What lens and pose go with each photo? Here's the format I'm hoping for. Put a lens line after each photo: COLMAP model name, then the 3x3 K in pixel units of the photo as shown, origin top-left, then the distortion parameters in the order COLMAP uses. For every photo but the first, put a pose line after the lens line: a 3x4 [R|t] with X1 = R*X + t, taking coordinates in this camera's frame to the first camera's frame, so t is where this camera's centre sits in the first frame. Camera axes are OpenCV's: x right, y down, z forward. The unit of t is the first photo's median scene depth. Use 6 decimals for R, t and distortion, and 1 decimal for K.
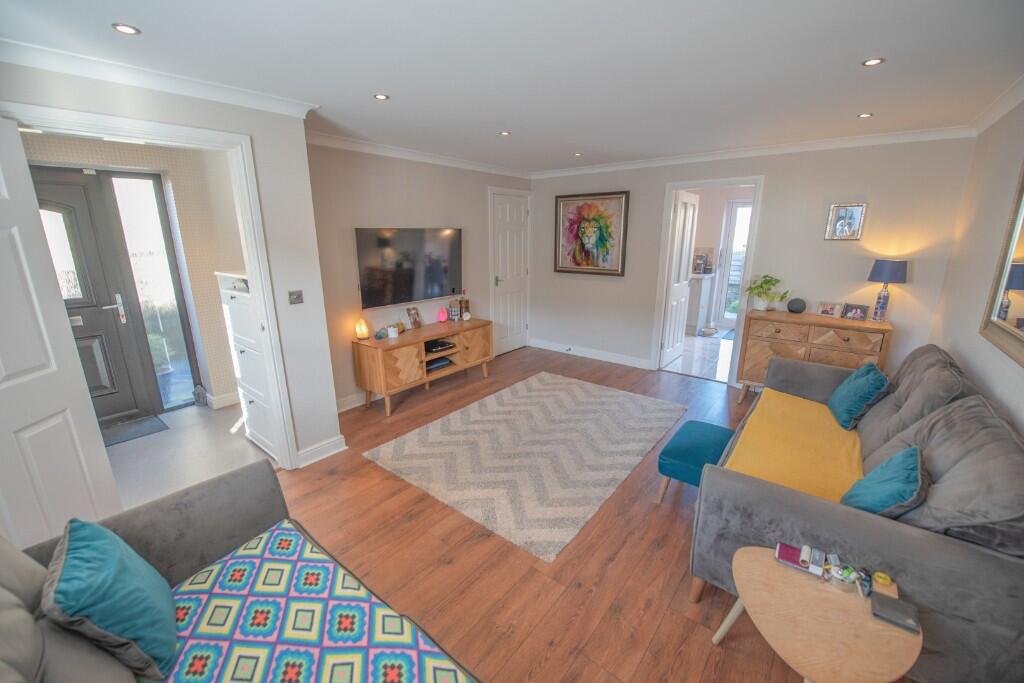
lens RADIAL K [[449.1, 0, 515.0], [0, 449.1, 343.9], [0, 0, 1]] dist [-0.023757, 0.000008]
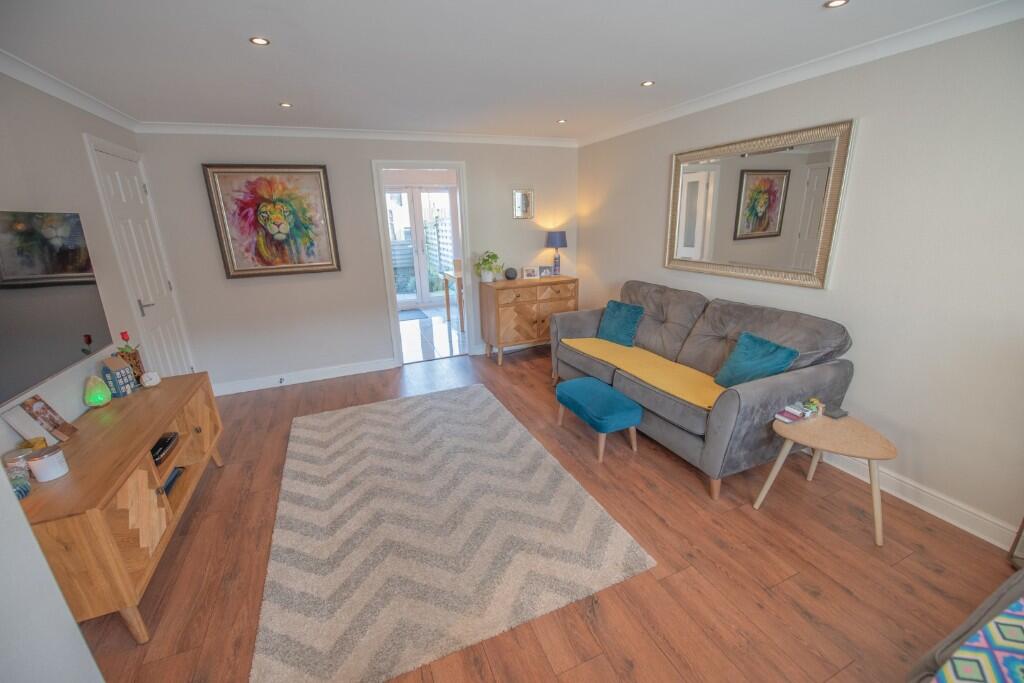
lens RADIAL K [[422.8, 0, 512.0], [0, 422.8, 341.5], [0, 0, 1]] dist [-0.022635, -0.000358]
pose [[0.429828, -0.260714, 0.864451, -0.378115], [0.239022, 0.956104, 0.169509, -0.095084], [-0.870699, 0.133763, 0.473277, 0.435700]]
